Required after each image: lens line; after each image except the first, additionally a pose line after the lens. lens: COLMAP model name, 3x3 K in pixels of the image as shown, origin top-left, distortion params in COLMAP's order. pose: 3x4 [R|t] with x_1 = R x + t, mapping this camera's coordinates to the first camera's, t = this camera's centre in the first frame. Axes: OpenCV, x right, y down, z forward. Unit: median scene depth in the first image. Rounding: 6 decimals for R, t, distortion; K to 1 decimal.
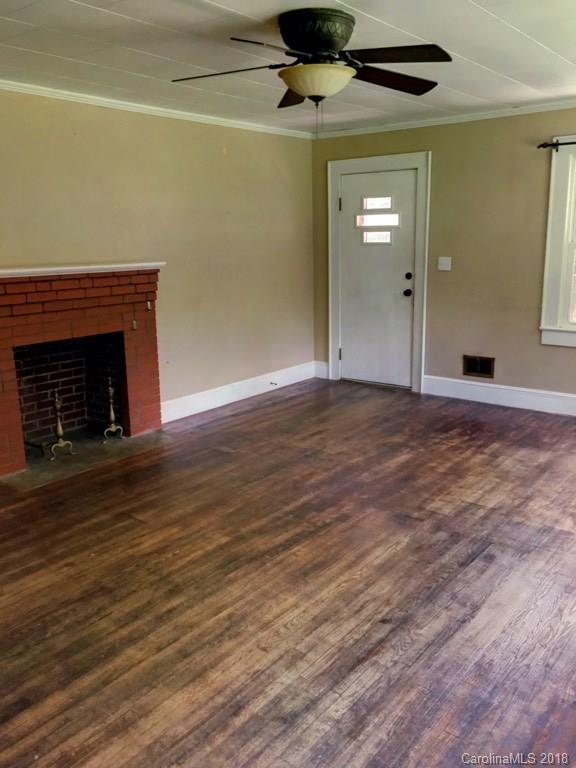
lens RADIAL K [[652.4, 0, 291.1], [0, 652.4, 381.5], [0, 0, 1]] dist [0.086089, -0.115833]
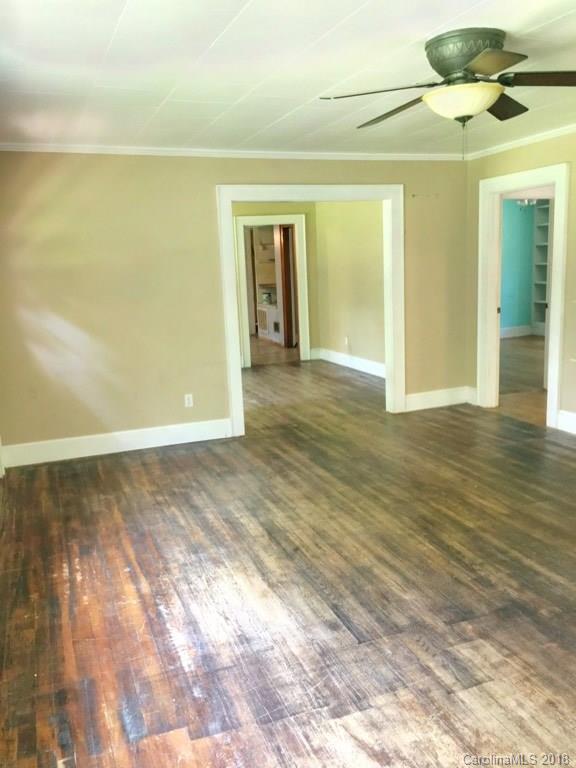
lens RADIAL K [[652.4, 0, 291.1], [0, 652.4, 381.5], [0, 0, 1]] dist [0.086089, -0.115833]
pose [[-0.502379, 0.199621, -0.841289, 0.897518], [-0.140094, 0.941336, 0.307018, -0.275340], [0.853223, 0.272099, -0.444942, 1.112762]]
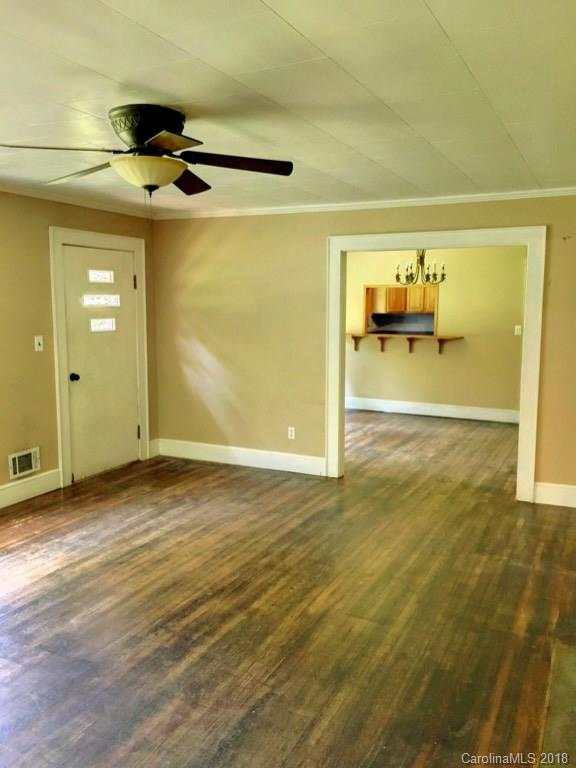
lens RADIAL K [[652.4, 0, 291.1], [0, 652.4, 381.5], [0, 0, 1]] dist [0.086089, -0.115833]
pose [[-0.975574, 0.043068, -0.215409, 0.049656], [-0.032373, 0.941699, 0.334894, -0.415530], [0.217274, 0.333688, -0.917303, 1.749666]]
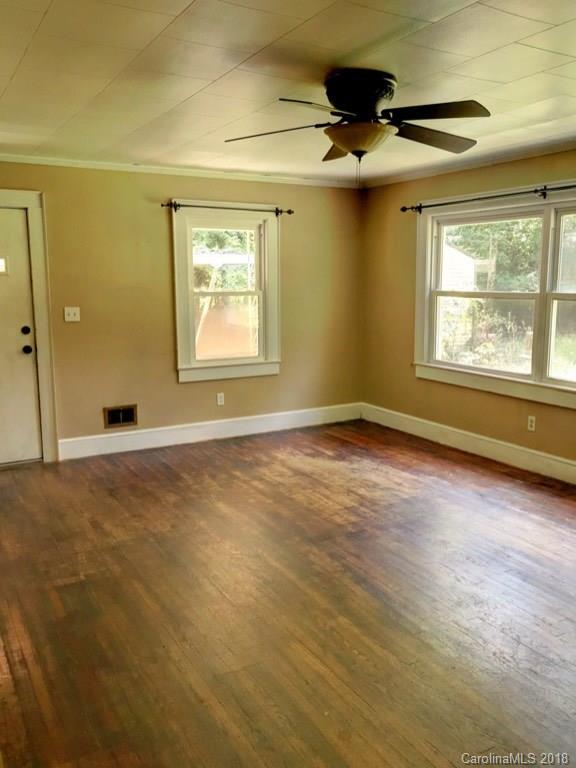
lens RADIAL K [[652.4, 0, 291.1], [0, 652.4, 381.5], [0, 0, 1]] dist [0.086089, -0.115833]
pose [[0.370886, -0.133820, 0.918986, -0.855589], [0.203653, 0.977196, 0.060106, -0.133968], [-0.906073, 0.164862, 0.389682, 0.630026]]
